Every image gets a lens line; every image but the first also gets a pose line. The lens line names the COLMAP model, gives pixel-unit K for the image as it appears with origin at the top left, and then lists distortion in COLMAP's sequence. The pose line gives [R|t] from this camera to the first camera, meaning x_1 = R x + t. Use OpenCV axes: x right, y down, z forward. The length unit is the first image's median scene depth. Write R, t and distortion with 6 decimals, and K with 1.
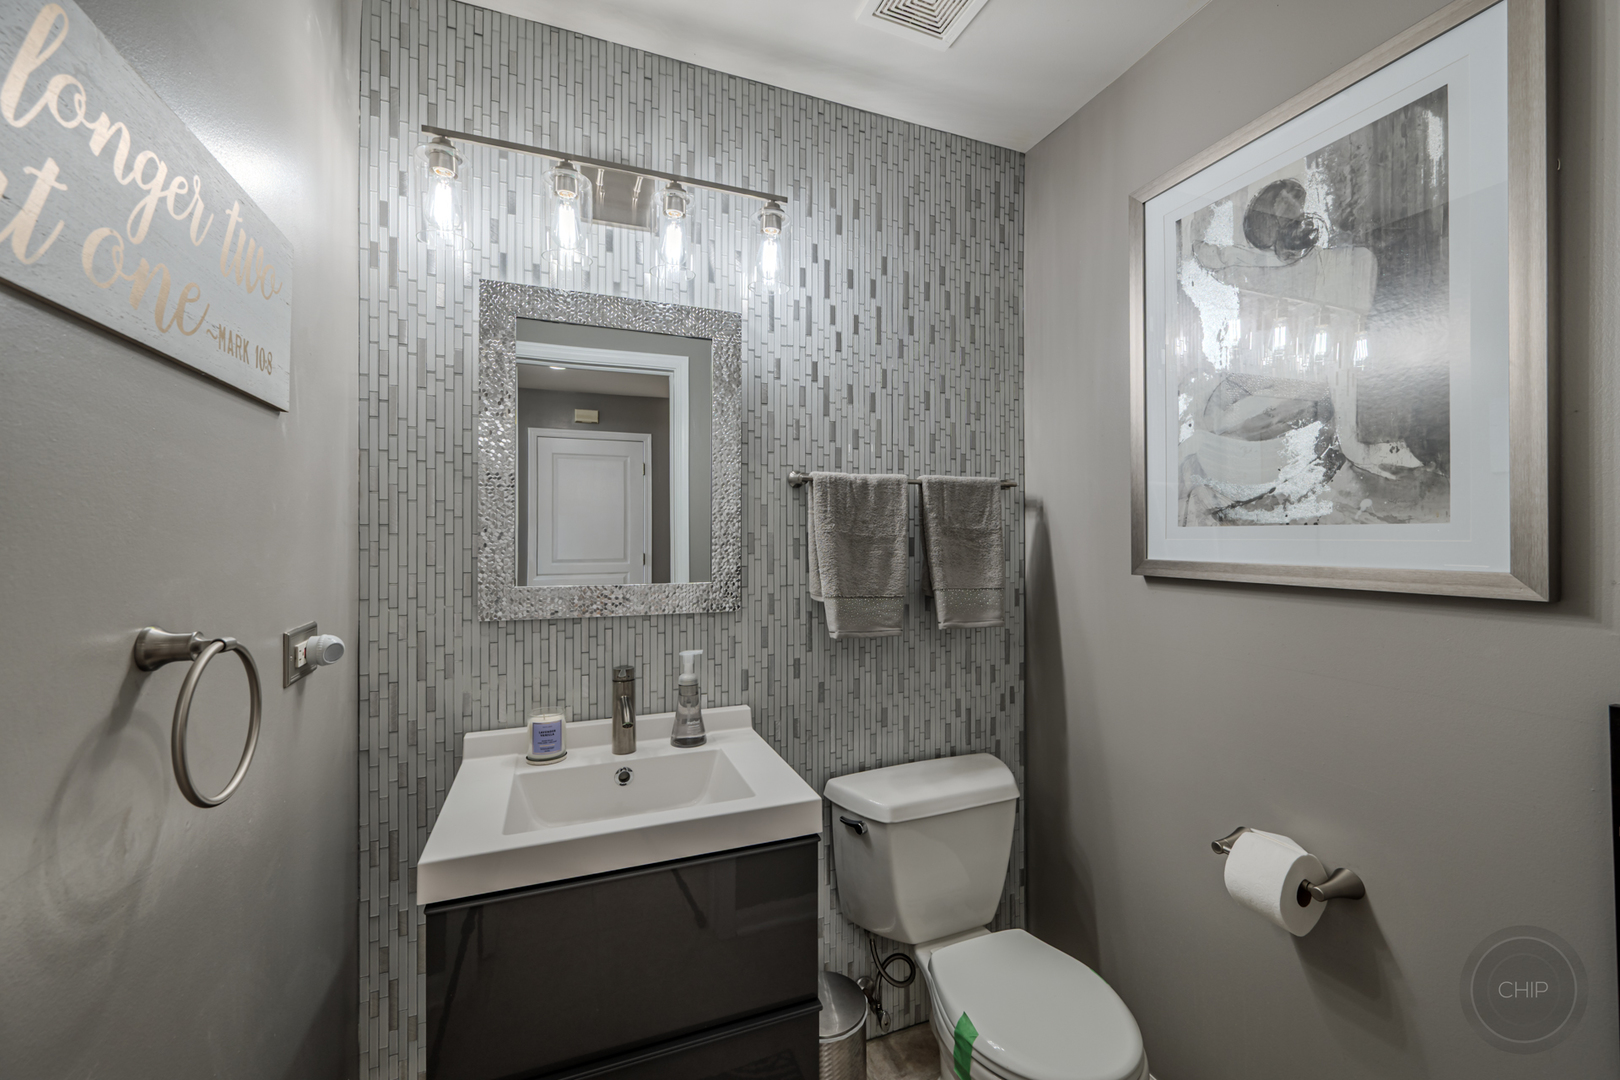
lens RADIAL K [[646.3, 0, 808.5], [0, 646.3, 535.2], [0, 0, 1]] dist [-0.006270, 0.000672]
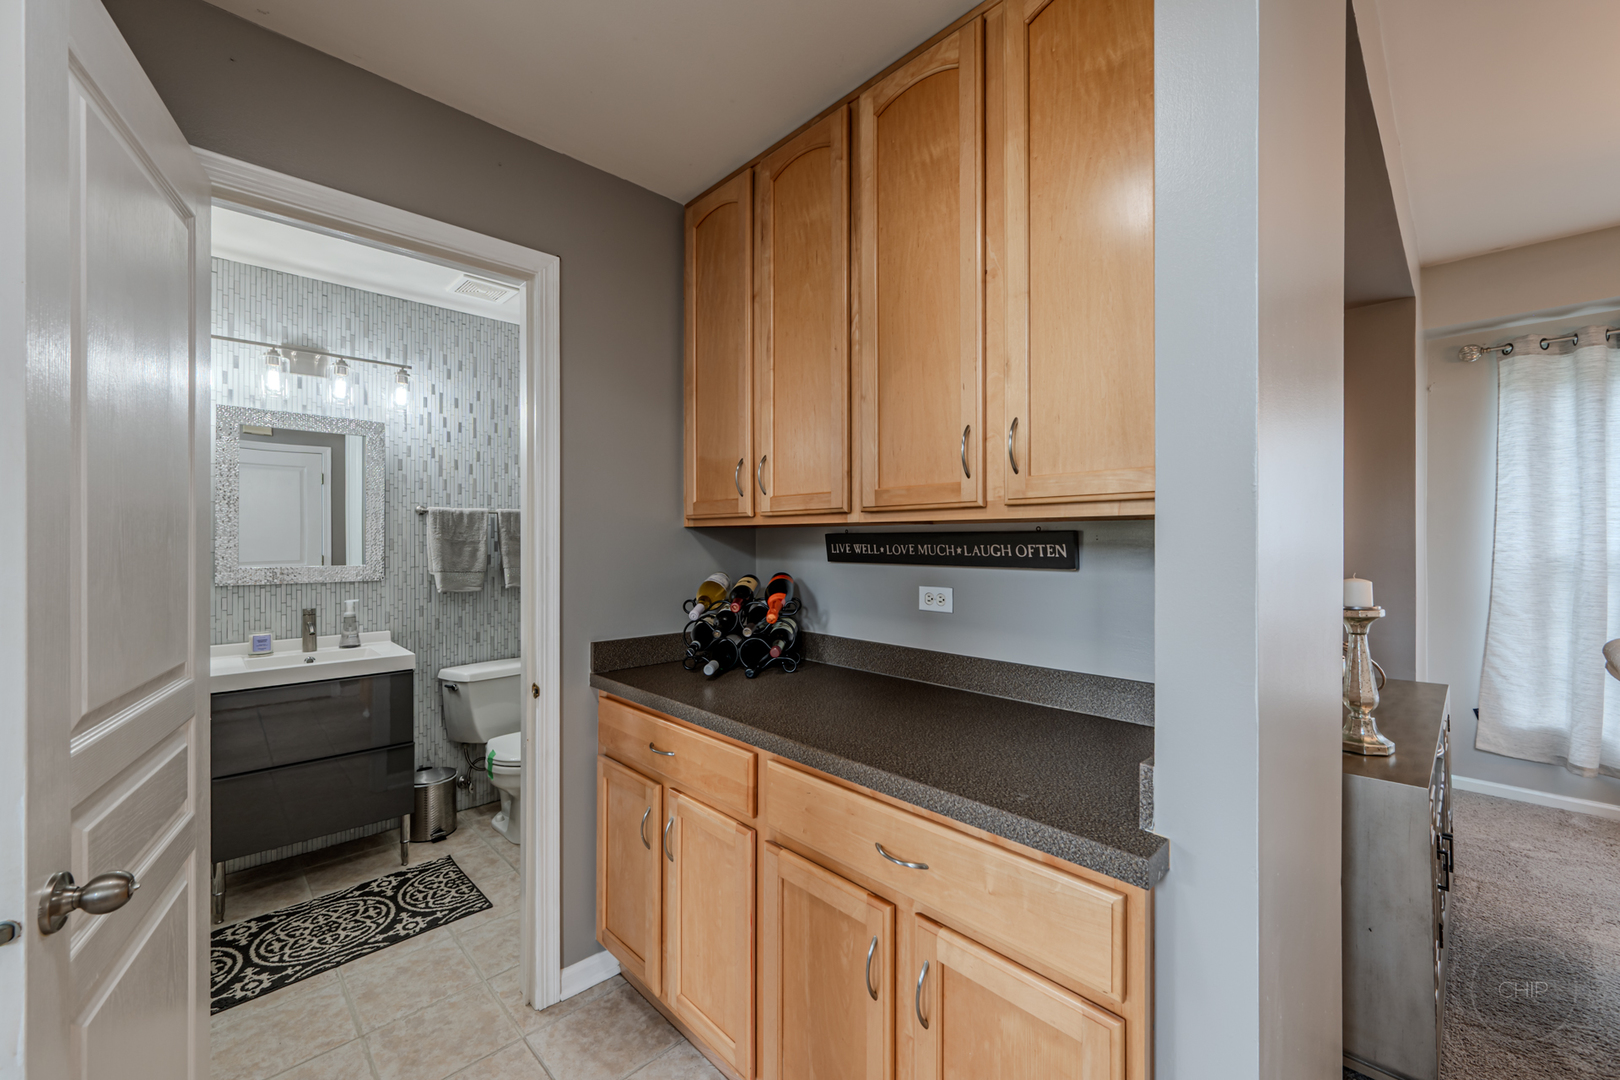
lens RADIAL K [[646.3, 0, 818.3], [0, 646.3, 540.2], [0, 0, 1]] dist [-0.006270, 0.000672]
pose [[0.918863, -0.000178, 0.394577, 0.312935], [0.000296, 1.000000, -0.000237, 0.001200], [-0.394577, 0.000335, 0.918863, -1.215474]]
